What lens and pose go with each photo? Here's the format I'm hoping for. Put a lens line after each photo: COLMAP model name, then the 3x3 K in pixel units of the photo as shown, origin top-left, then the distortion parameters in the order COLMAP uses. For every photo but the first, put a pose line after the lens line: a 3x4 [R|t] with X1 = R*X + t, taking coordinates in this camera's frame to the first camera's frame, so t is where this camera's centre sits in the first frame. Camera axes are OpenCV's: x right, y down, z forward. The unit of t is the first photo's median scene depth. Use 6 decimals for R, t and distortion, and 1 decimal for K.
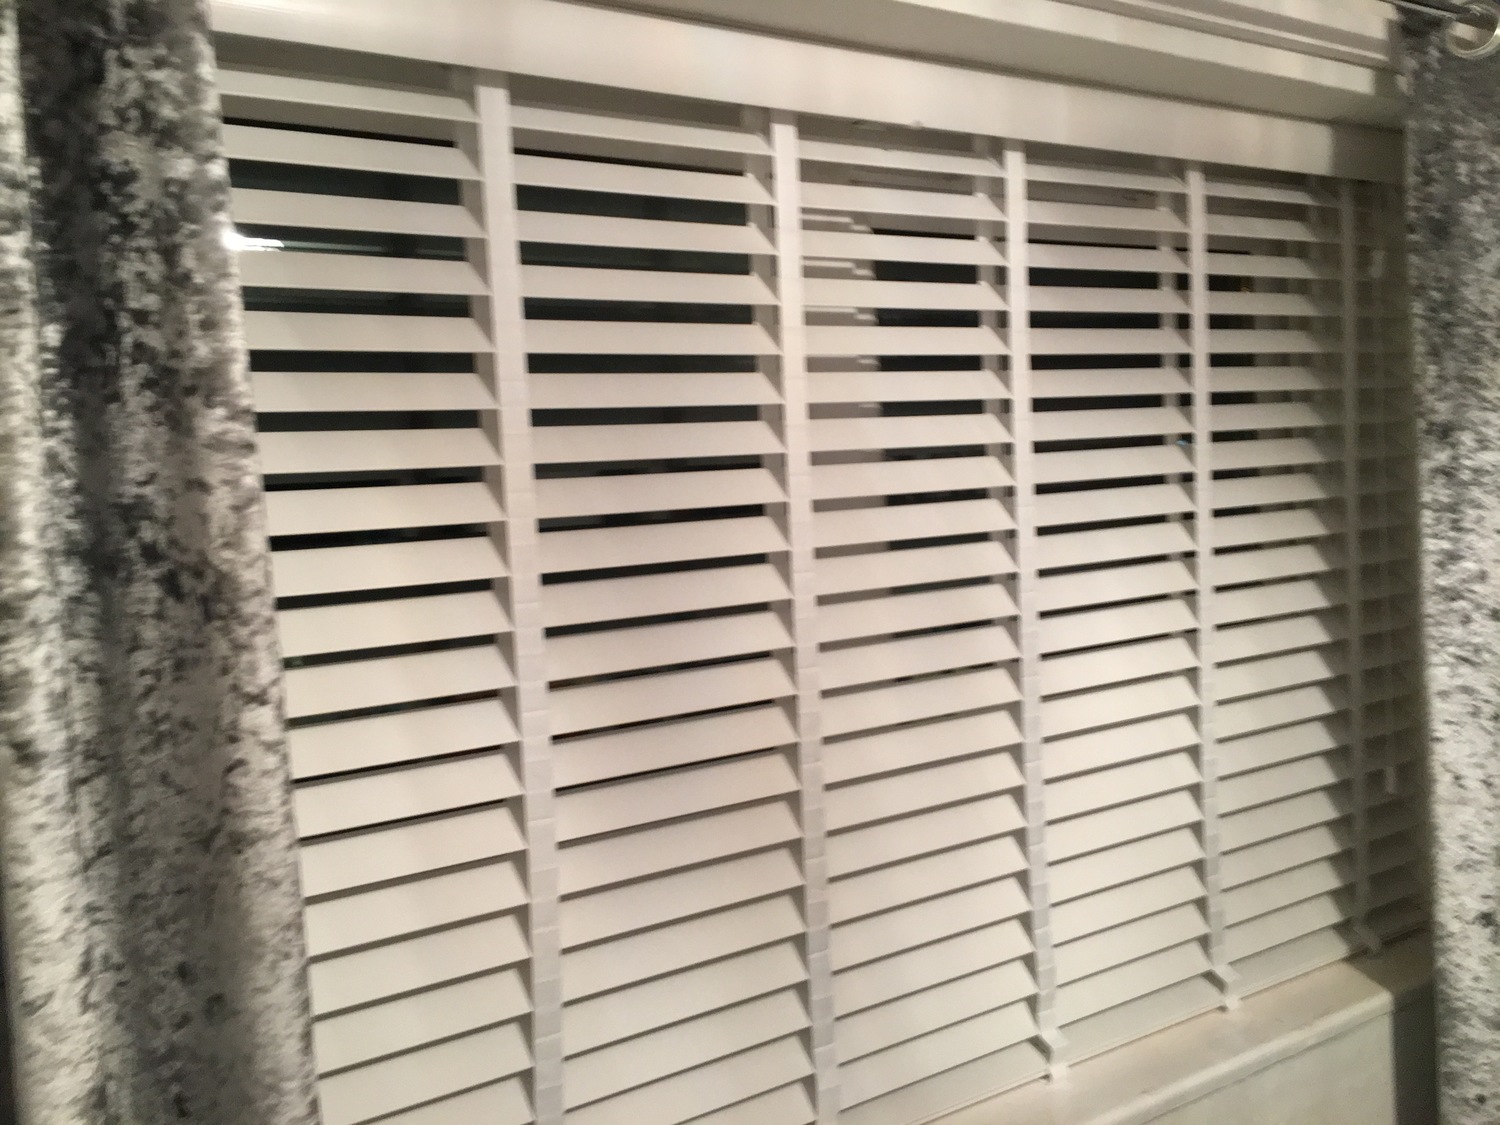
lens RADIAL K [[1282.6, 0, 749.4], [0, 1282.6, 557.3], [0, 0, 1]] dist [0.020307, -0.034451]
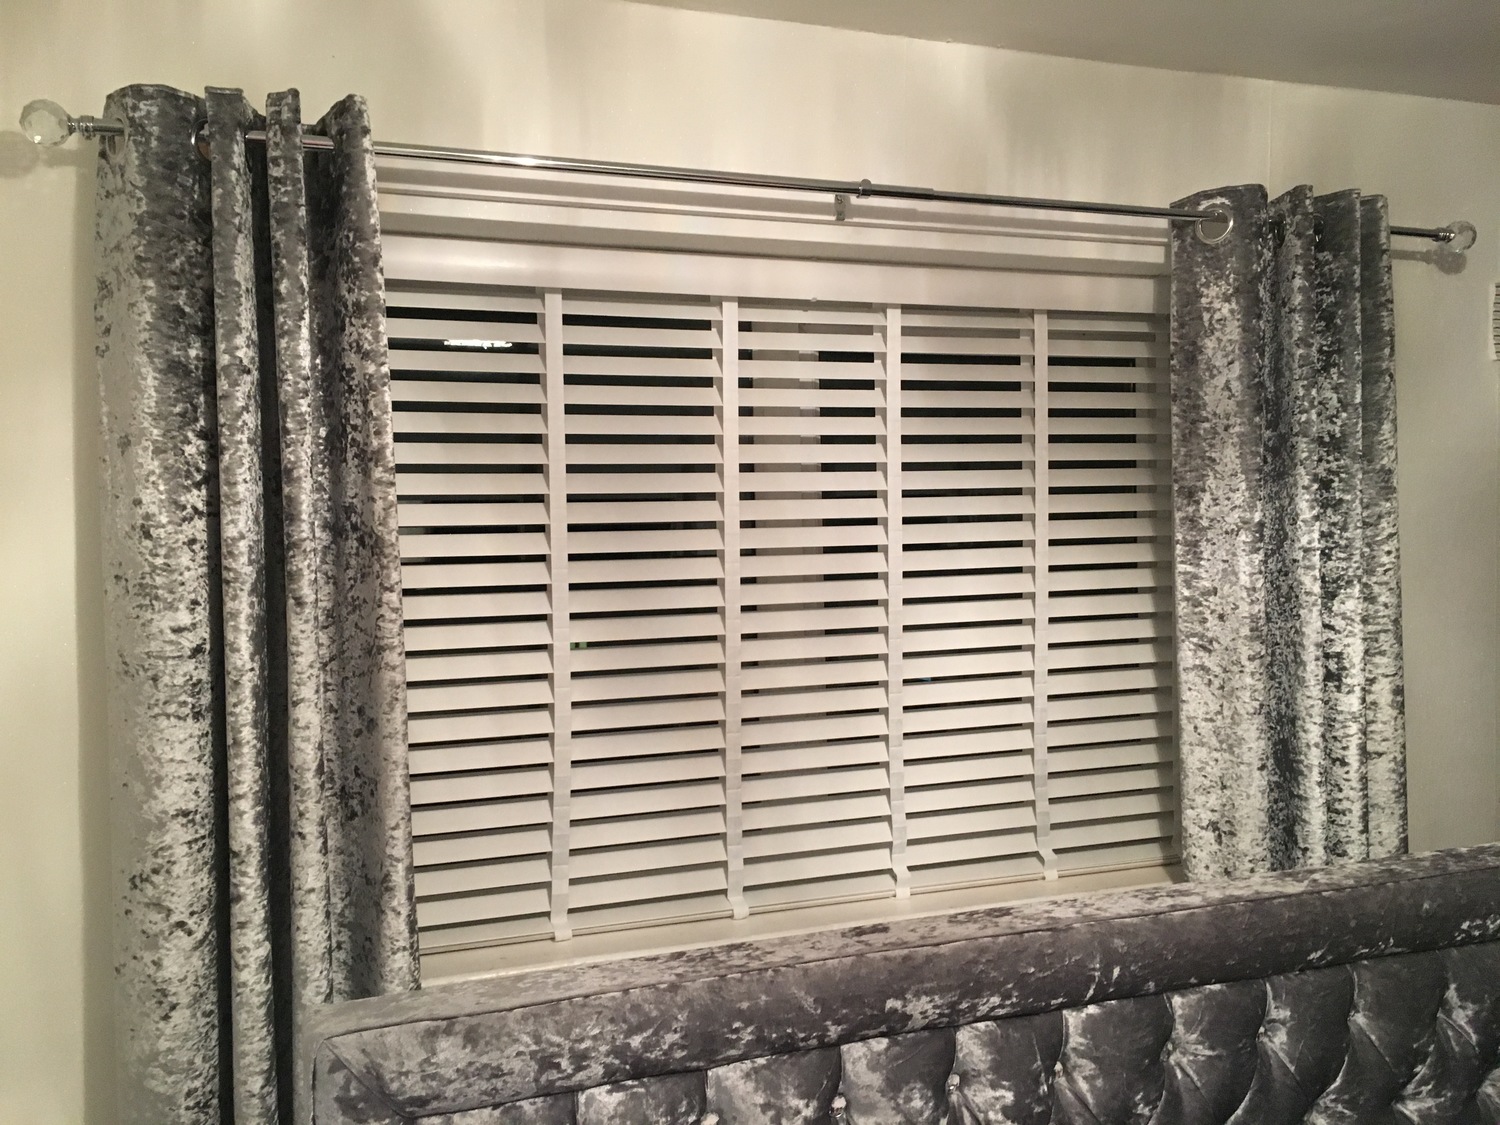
lens RADIAL K [[1282.6, 0, 751.2], [0, 1282.6, 567.8], [0, 0, 1]] dist [0.020307, -0.034451]
pose [[0.975461, 0.046333, -0.215241, 0.720101], [-0.049355, 0.998744, -0.008686, 0.053199], [0.214568, 0.019096, 0.976522, -1.089447]]
